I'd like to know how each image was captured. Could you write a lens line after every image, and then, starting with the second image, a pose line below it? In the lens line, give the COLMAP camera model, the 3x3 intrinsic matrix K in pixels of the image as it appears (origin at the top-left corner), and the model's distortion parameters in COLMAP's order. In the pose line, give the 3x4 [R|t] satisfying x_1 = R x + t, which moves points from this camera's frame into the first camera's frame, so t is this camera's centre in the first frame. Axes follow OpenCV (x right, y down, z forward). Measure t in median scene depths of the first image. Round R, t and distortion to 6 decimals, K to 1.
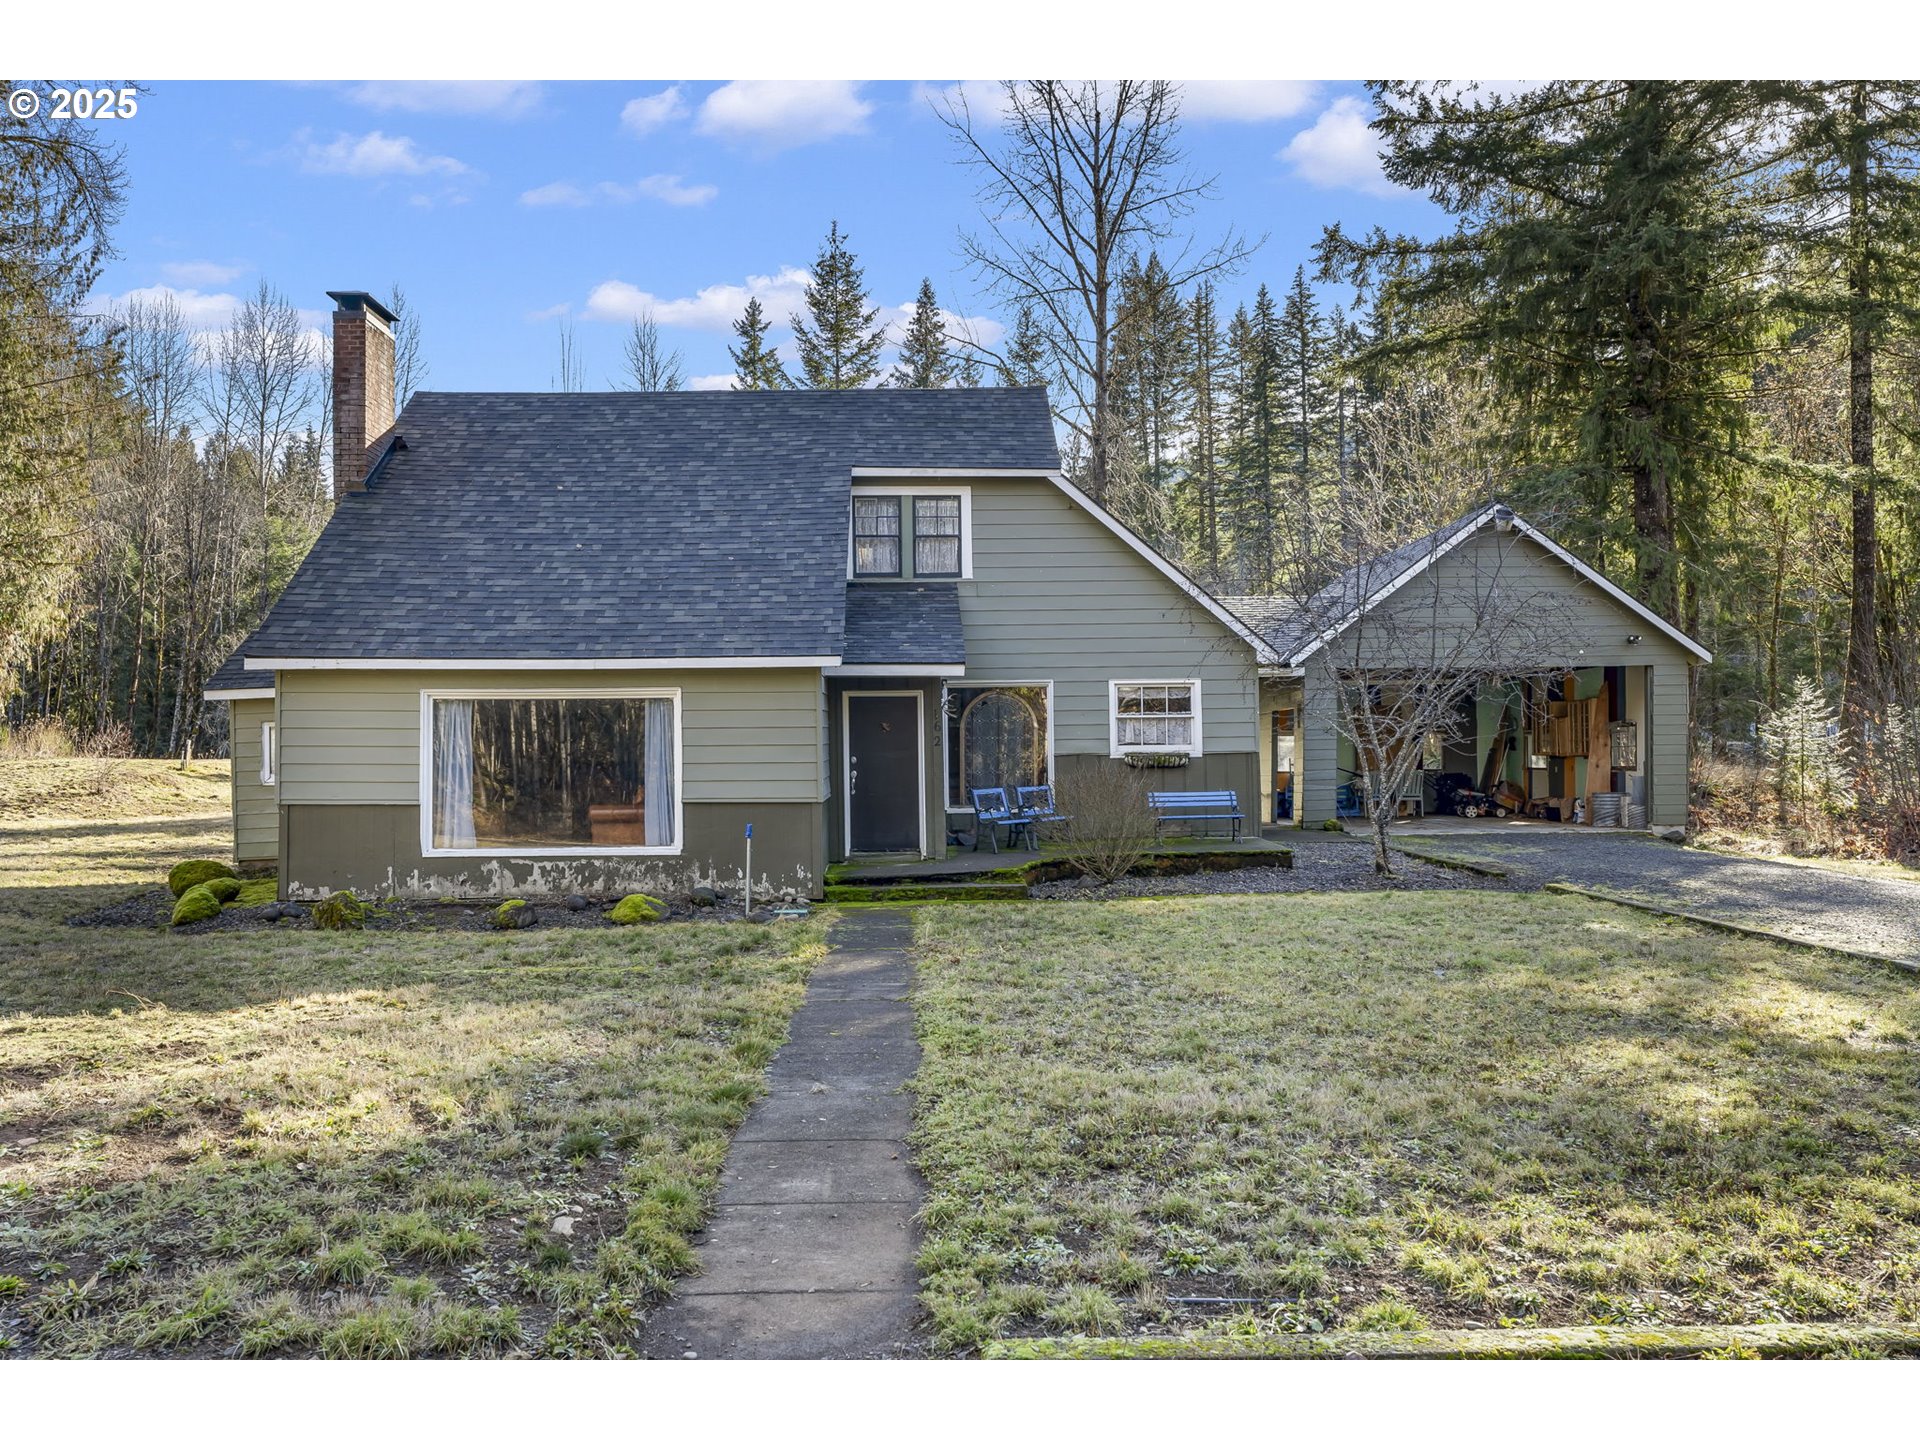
lens RADIAL K [[1456.3, 0, 981.5], [0, 1456.3, 719.3], [0, 0, 1]] dist [0.005398, -0.001983]
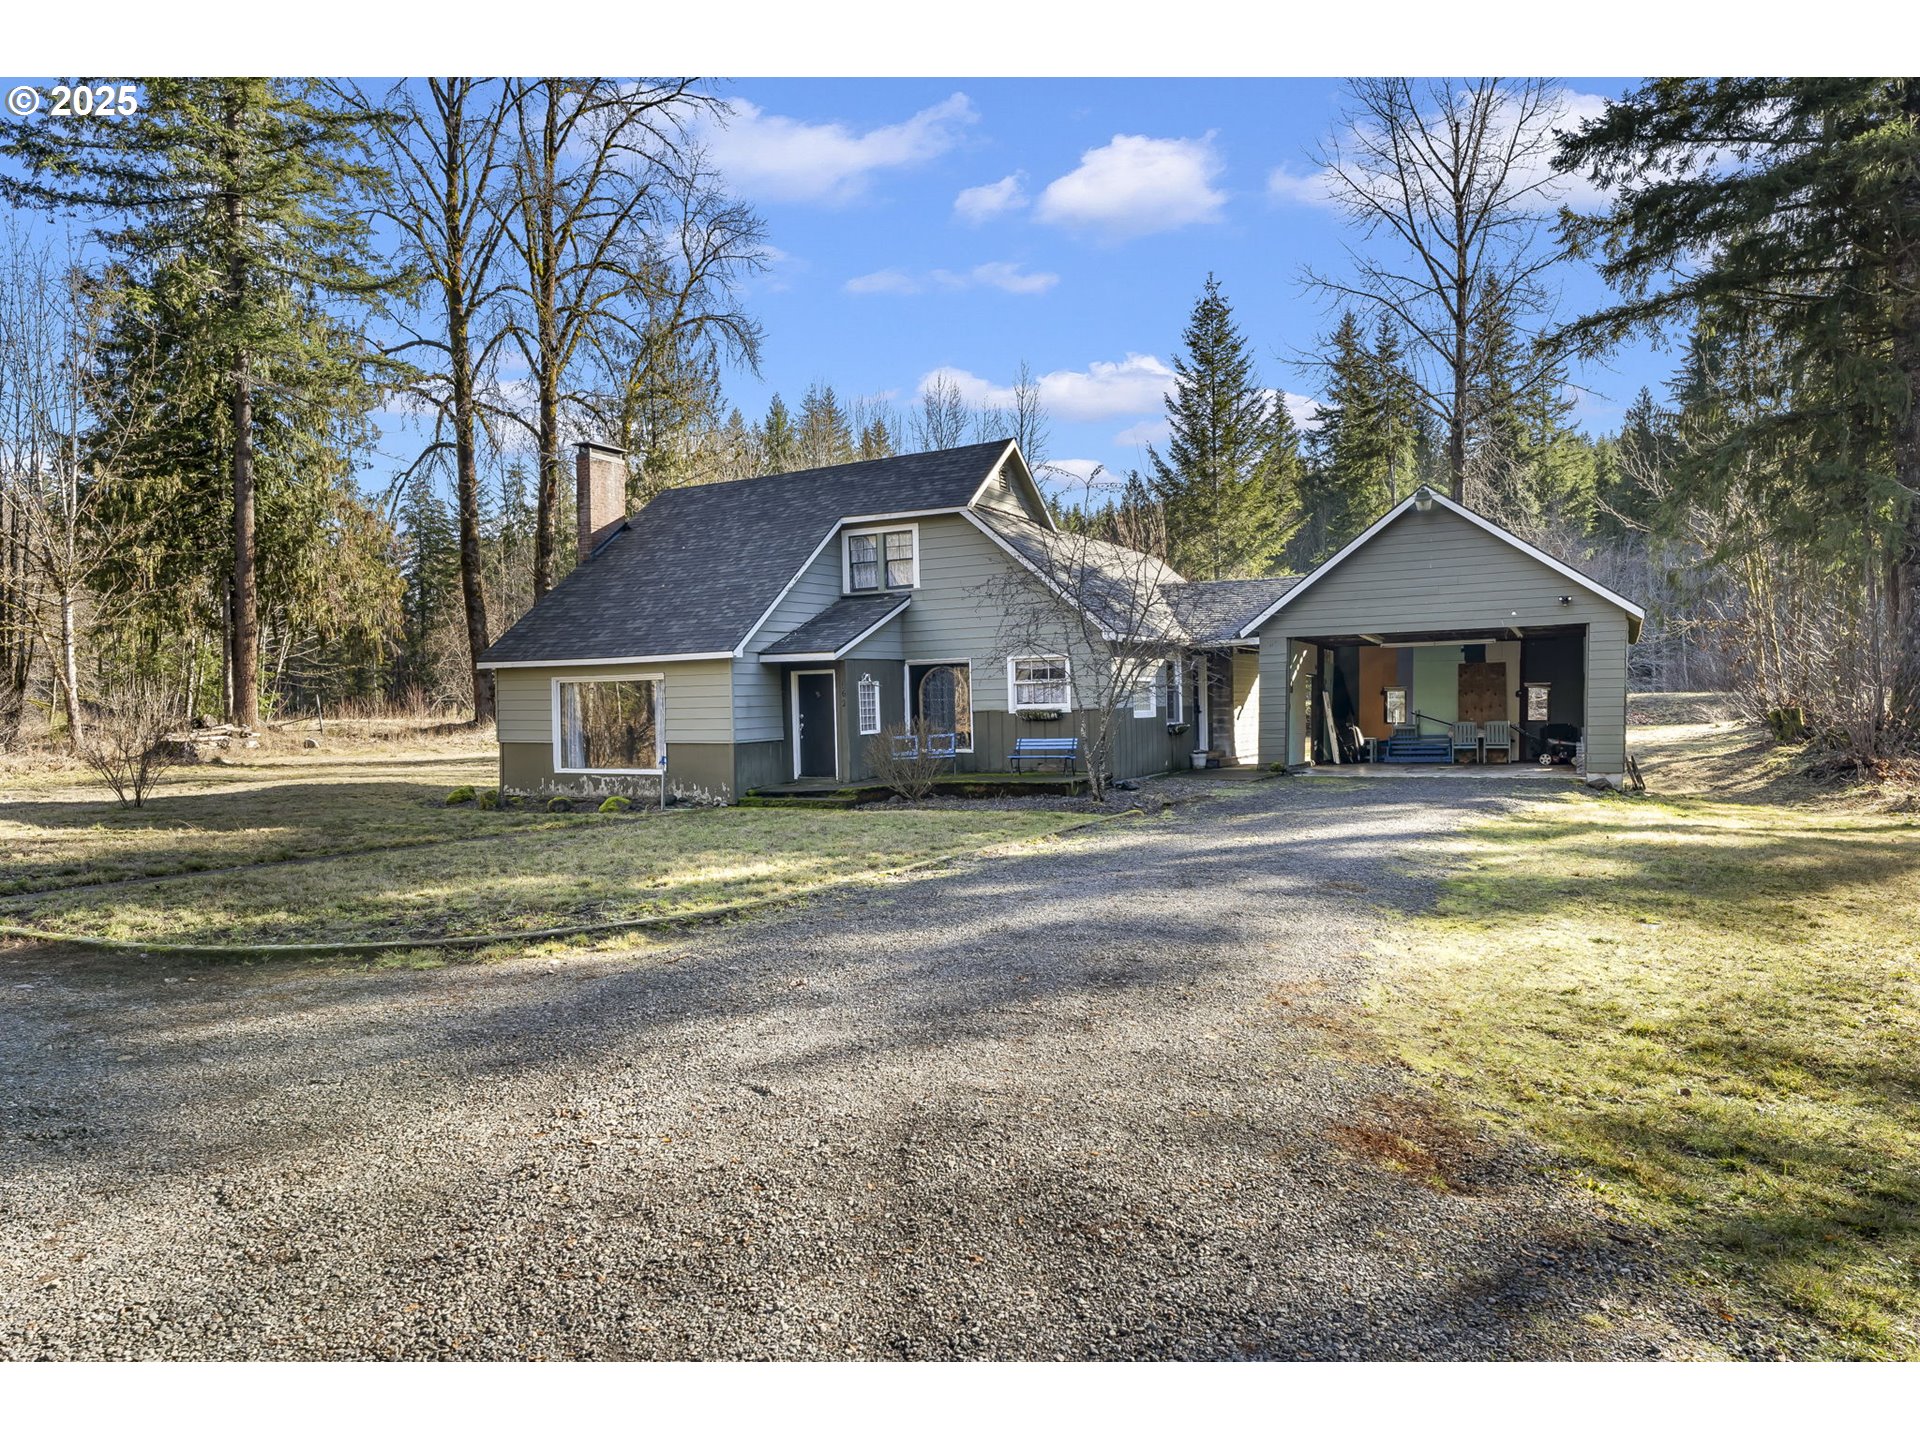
lens RADIAL K [[1236.4, 0, 970.4], [0, 1236.4, 722.6], [0, 0, 1]] dist [-0.001566, -0.000823]
pose [[0.857426, -0.000475, -0.514608, 0.625936], [0.019640, 0.999301, 0.031802, -0.002579], [0.514233, -0.037375, 0.856836, -0.012854]]
